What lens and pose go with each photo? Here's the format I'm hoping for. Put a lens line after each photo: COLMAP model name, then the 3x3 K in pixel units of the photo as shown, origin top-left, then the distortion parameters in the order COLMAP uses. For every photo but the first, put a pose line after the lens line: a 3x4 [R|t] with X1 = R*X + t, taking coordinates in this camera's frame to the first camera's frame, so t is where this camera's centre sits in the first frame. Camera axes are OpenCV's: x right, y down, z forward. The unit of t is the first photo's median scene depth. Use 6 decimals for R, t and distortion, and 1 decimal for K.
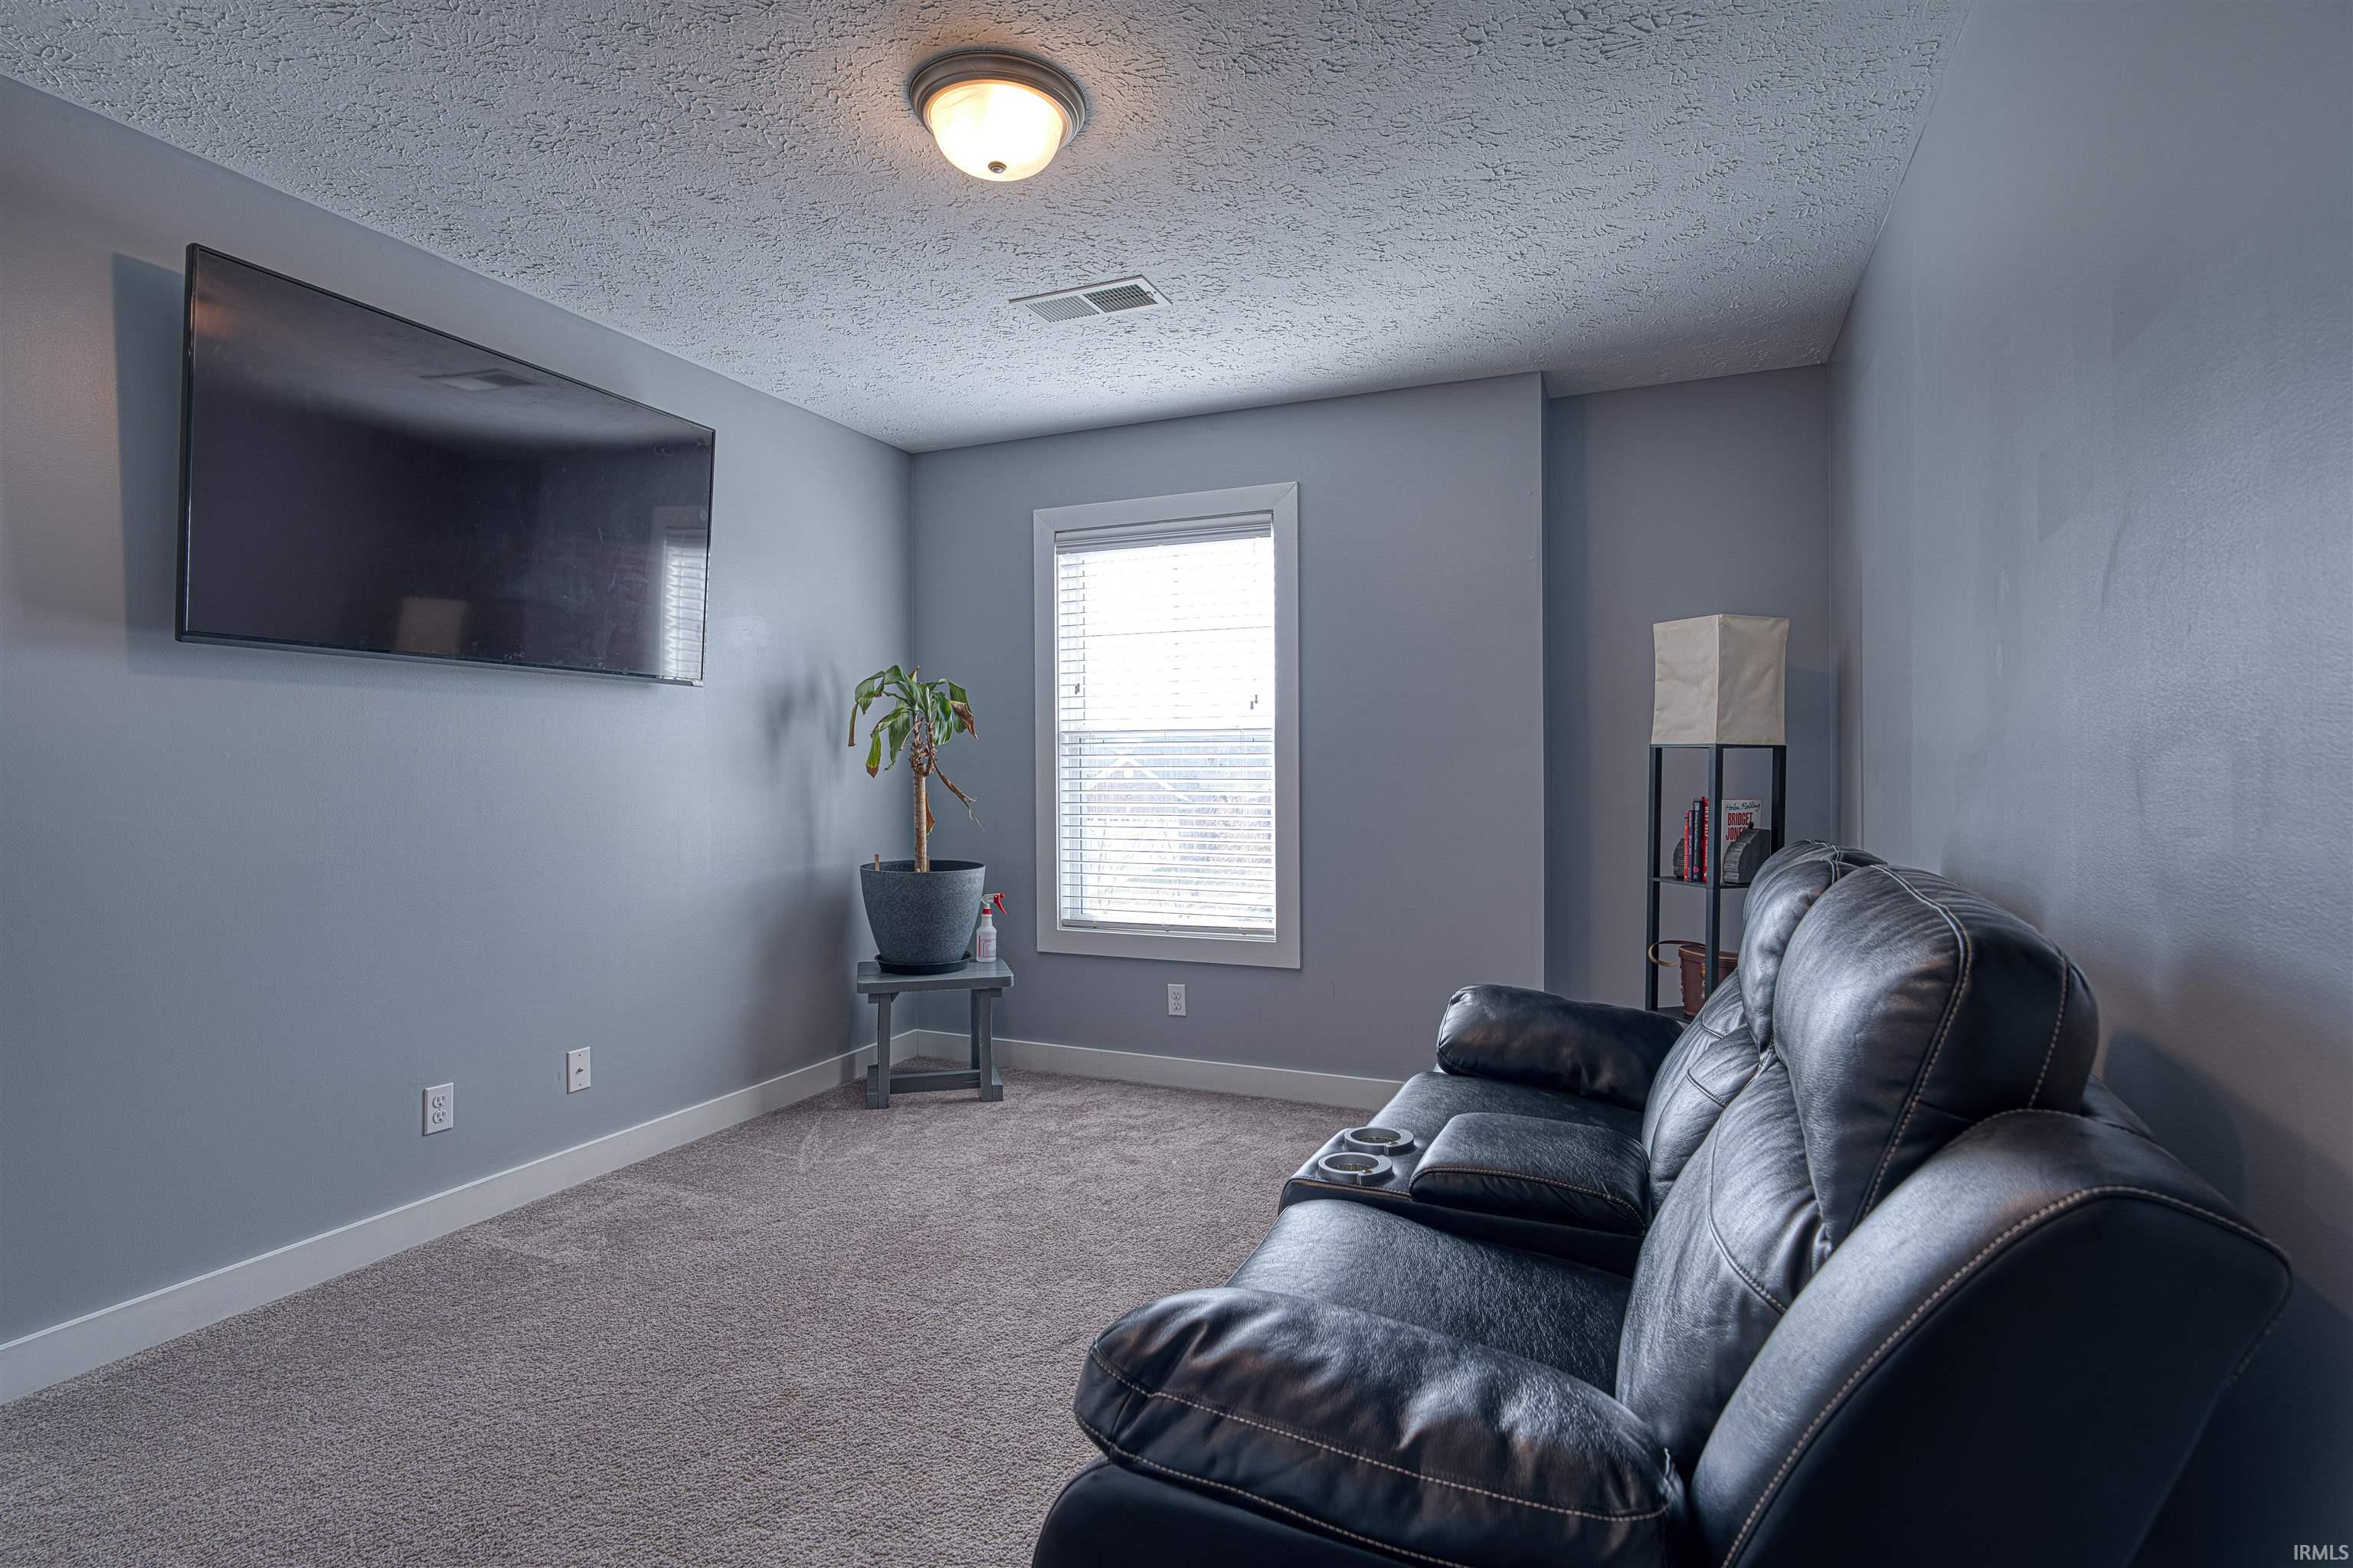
lens RADIAL K [[1154.4, 0, 1173.2], [0, 1154.4, 780.9], [0, 0, 1]] dist [0.000768, 0.001752]
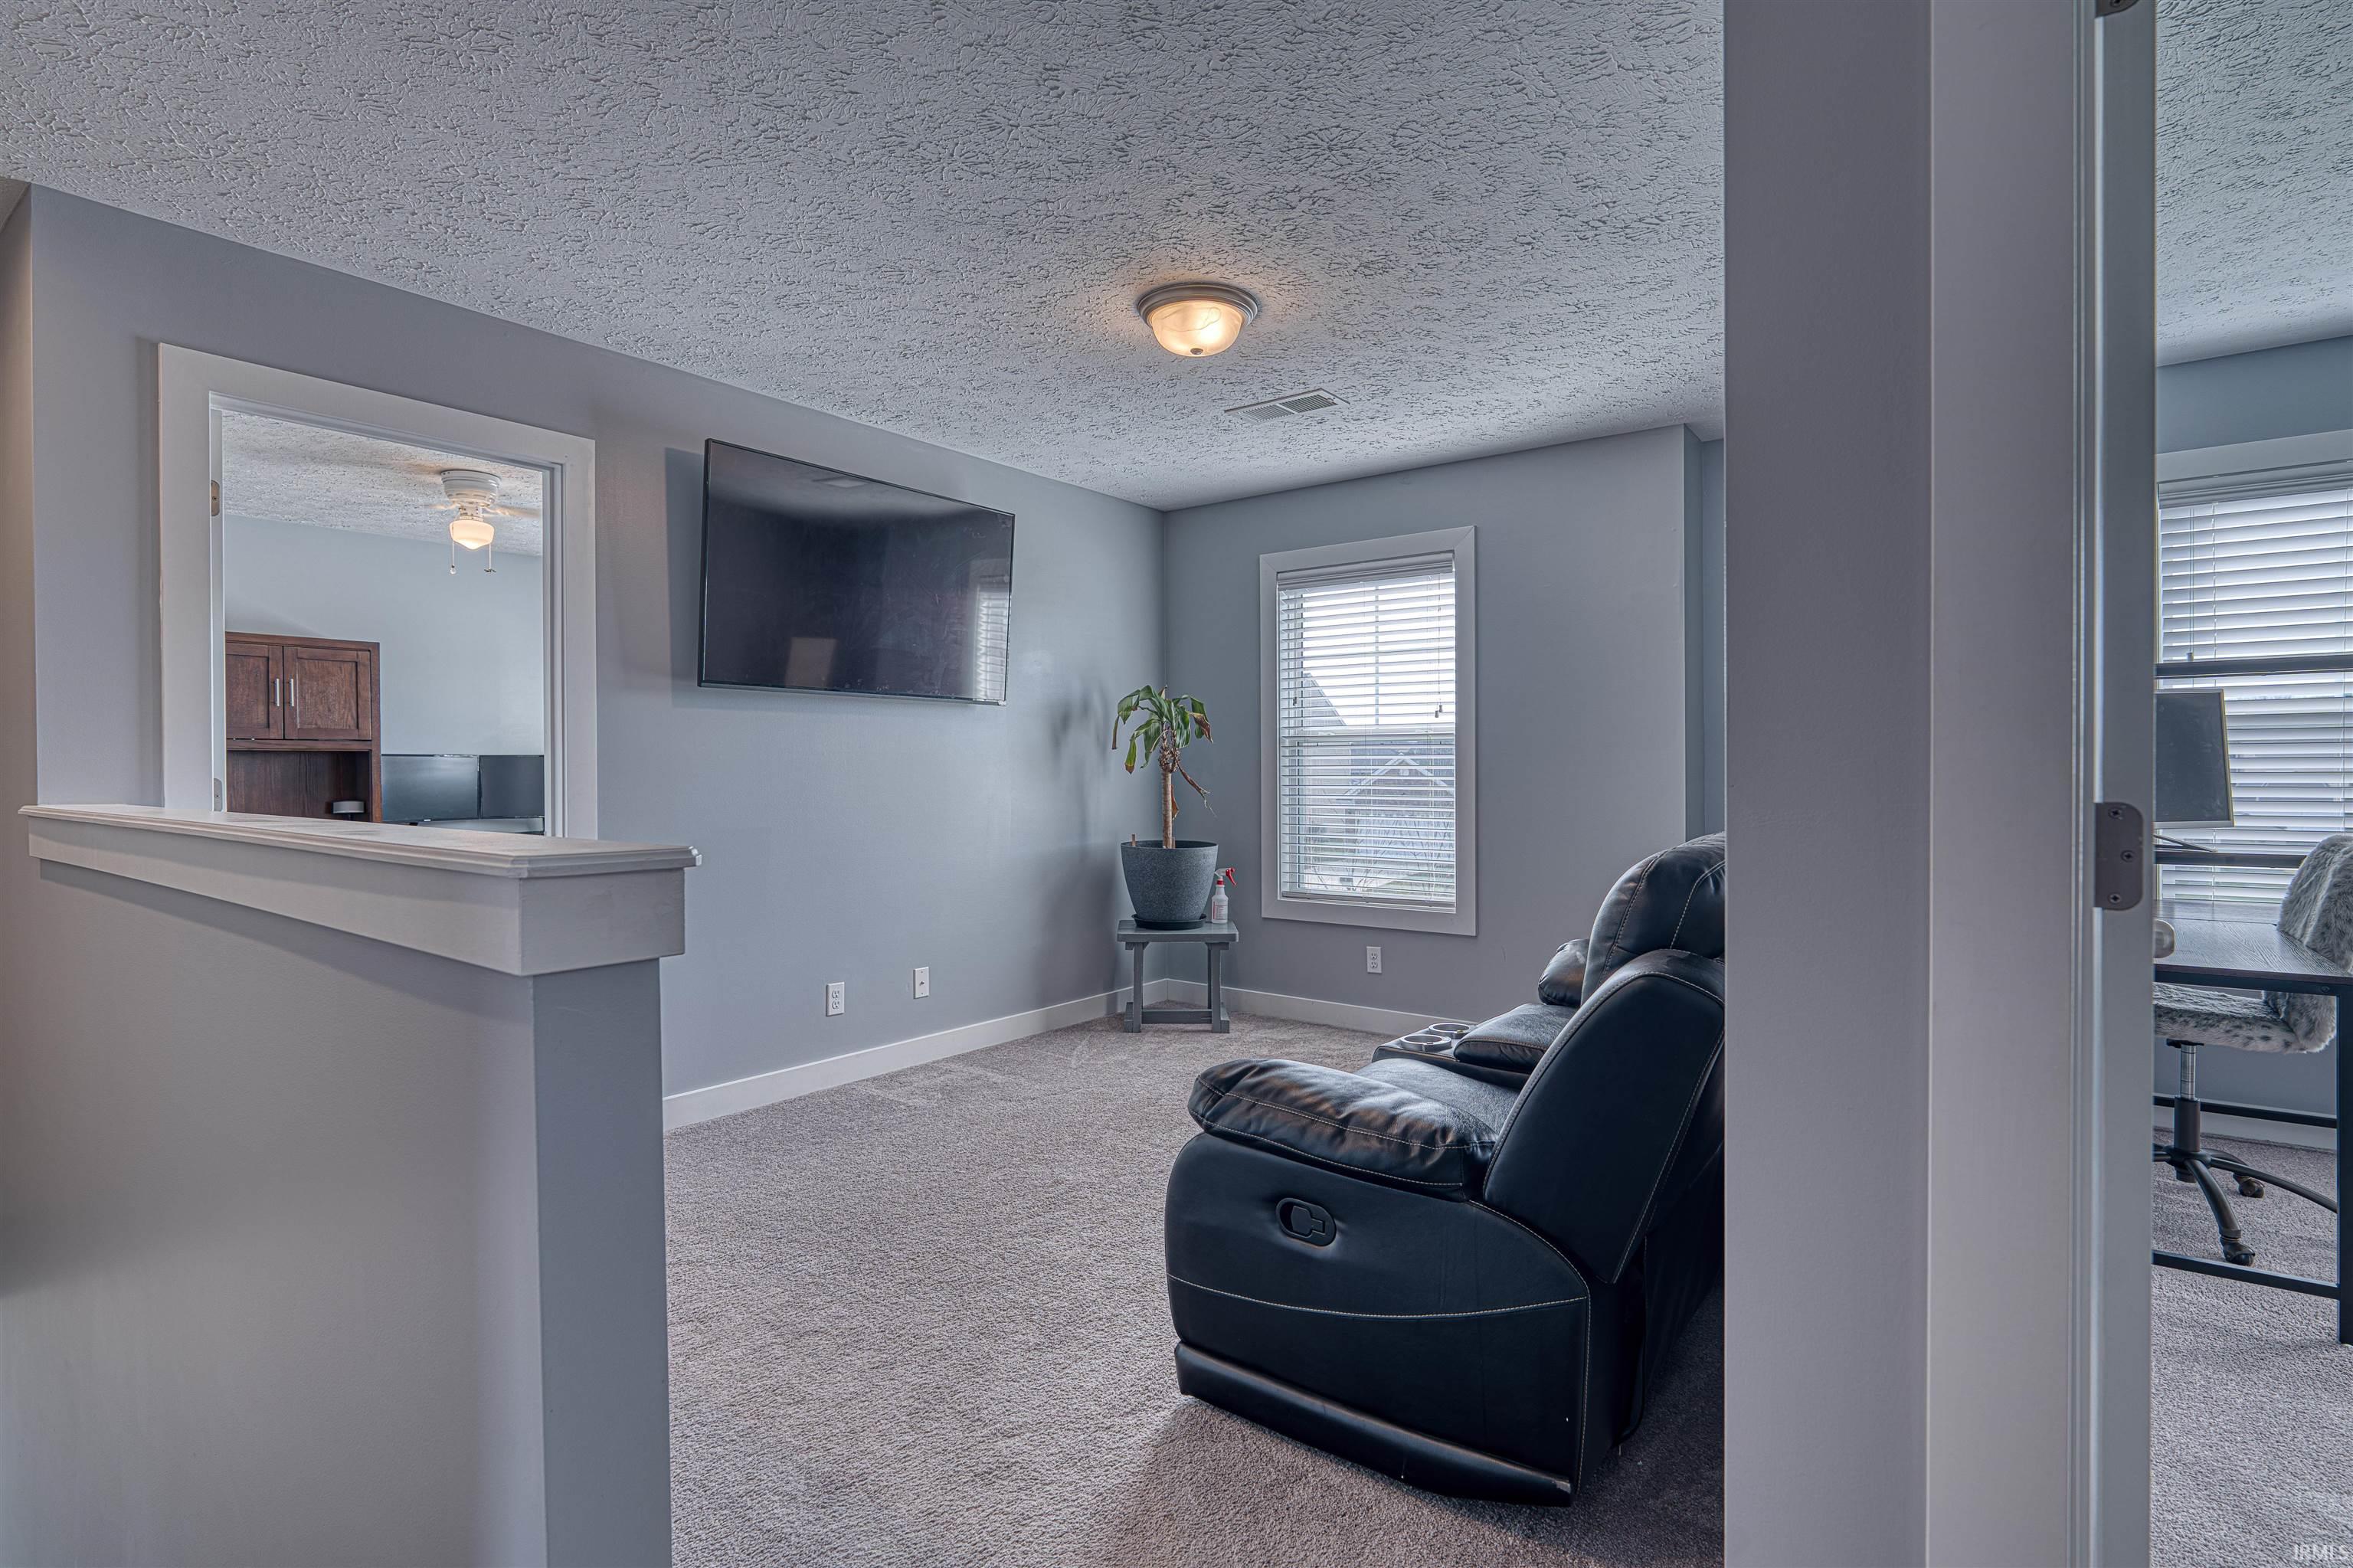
lens RADIAL K [[1154.4, 0, 1175.1], [0, 1154.4, 779.8], [0, 0, 1]] dist [0.000768, 0.001752]
pose [[0.971050, 0.003416, -0.238853, 0.117696], [-0.003414, 0.999994, 0.000423, 0.003630], [0.238853, 0.000405, 0.971056, -0.286874]]
